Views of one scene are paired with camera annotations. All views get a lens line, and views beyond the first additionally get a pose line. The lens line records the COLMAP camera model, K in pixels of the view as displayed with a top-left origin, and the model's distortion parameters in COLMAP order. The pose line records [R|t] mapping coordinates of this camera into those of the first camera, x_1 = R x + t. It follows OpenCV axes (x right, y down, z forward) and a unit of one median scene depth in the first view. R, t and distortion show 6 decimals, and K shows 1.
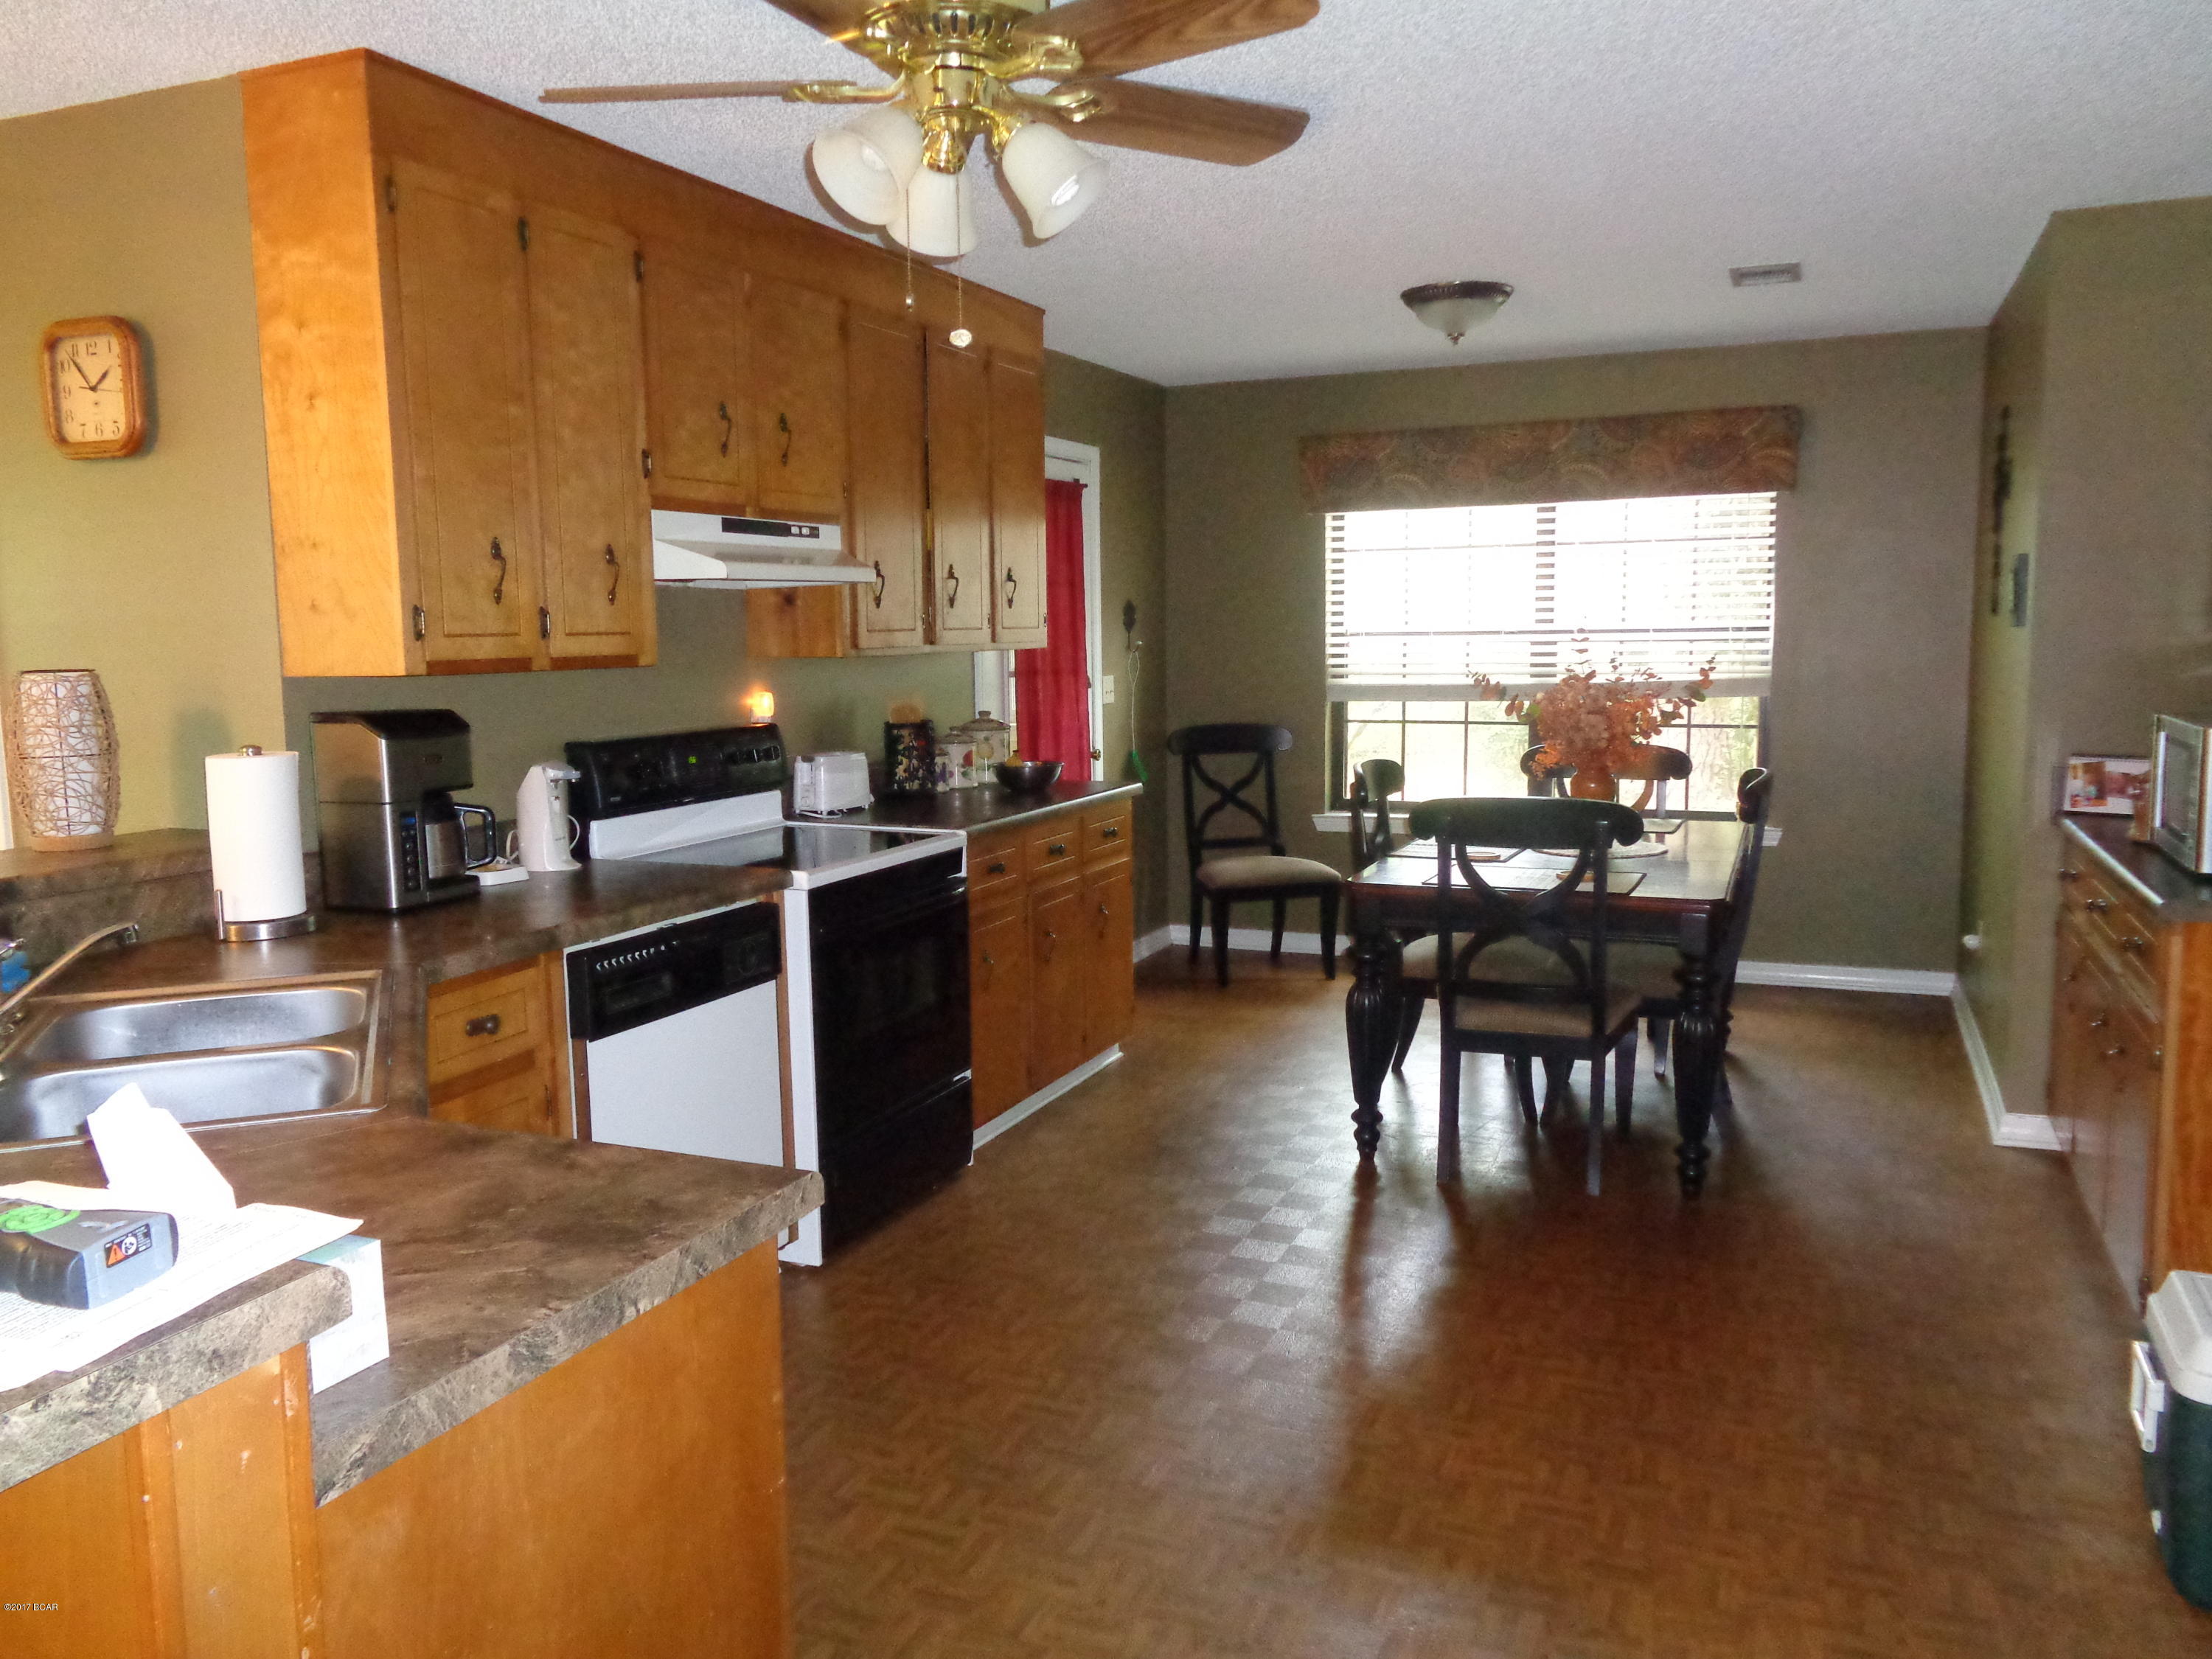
lens RADIAL K [[1668.8, 0, 1106.0], [0, 1668.8, 829.5], [0, 0, 1]] dist [0.065243, 0.001639]
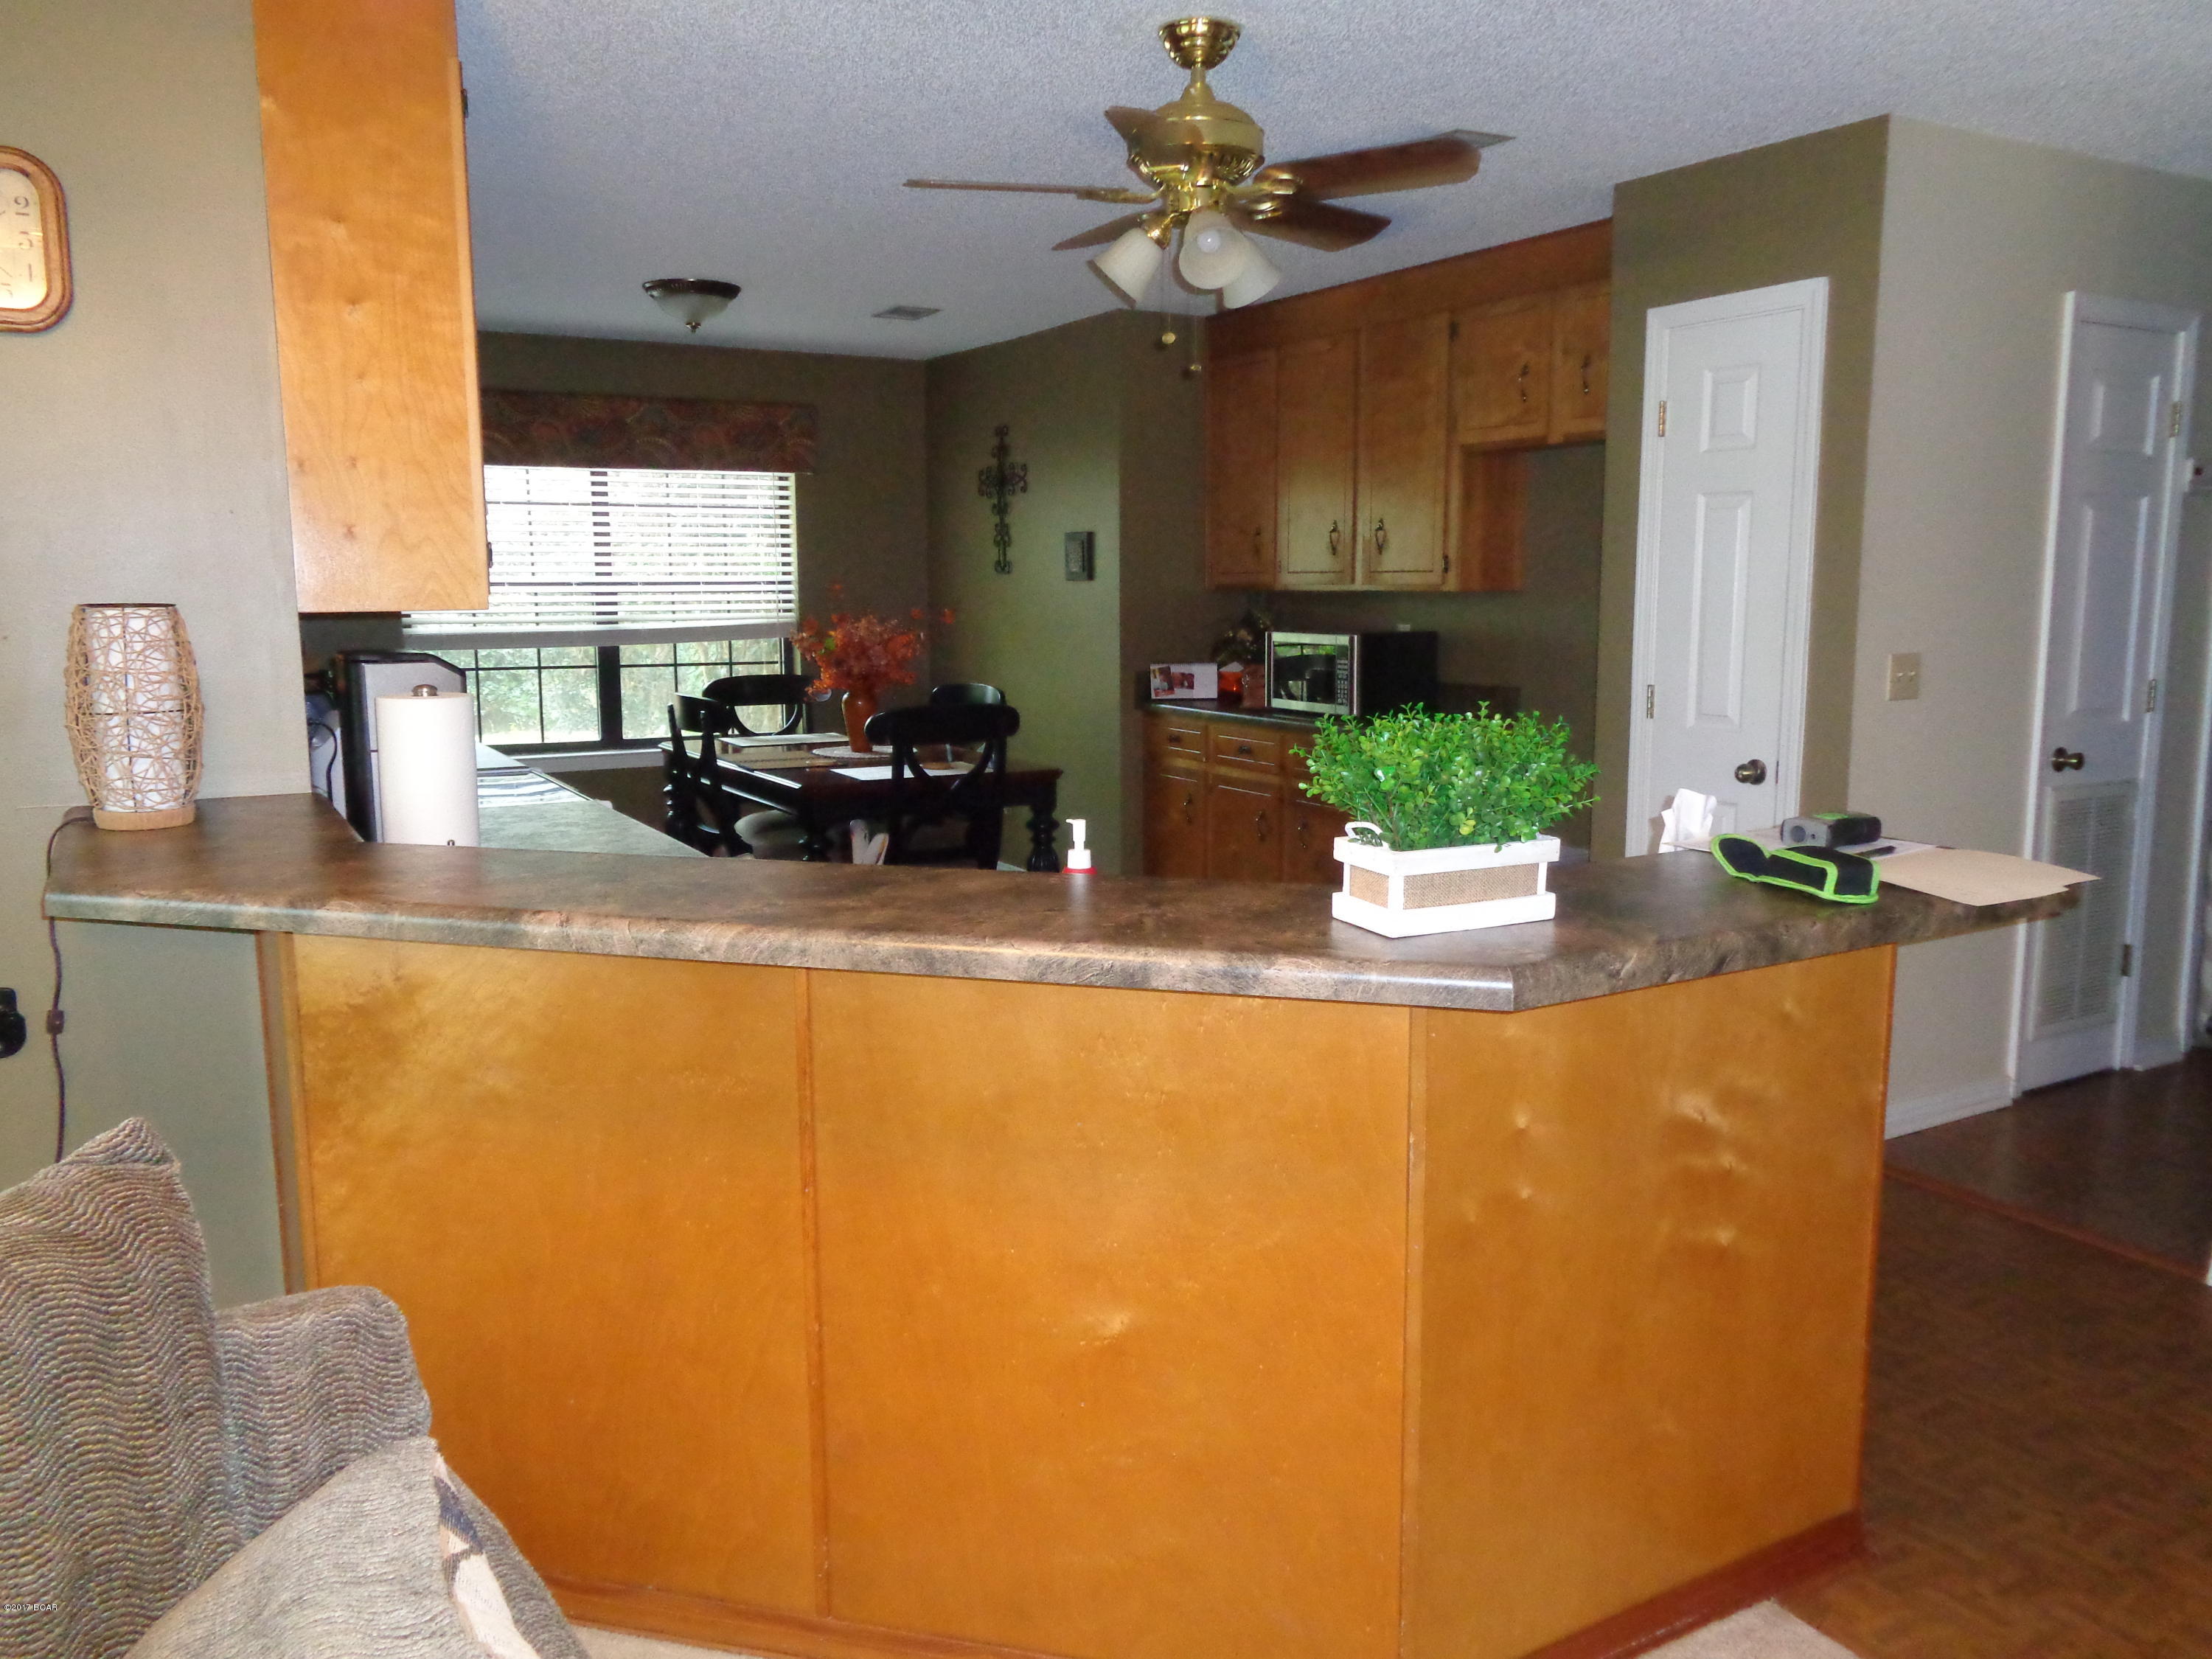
lens RADIAL K [[1648.3, 0, 1106.0], [0, 1648.3, 829.5], [0, 0, 1]] dist [0.002163, 0.001487]
pose [[0.603176, -0.112243, 0.789671, -0.448571], [0.095071, 0.993108, 0.068541, -0.000142], [-0.791922, 0.033732, 0.609690, 0.087165]]
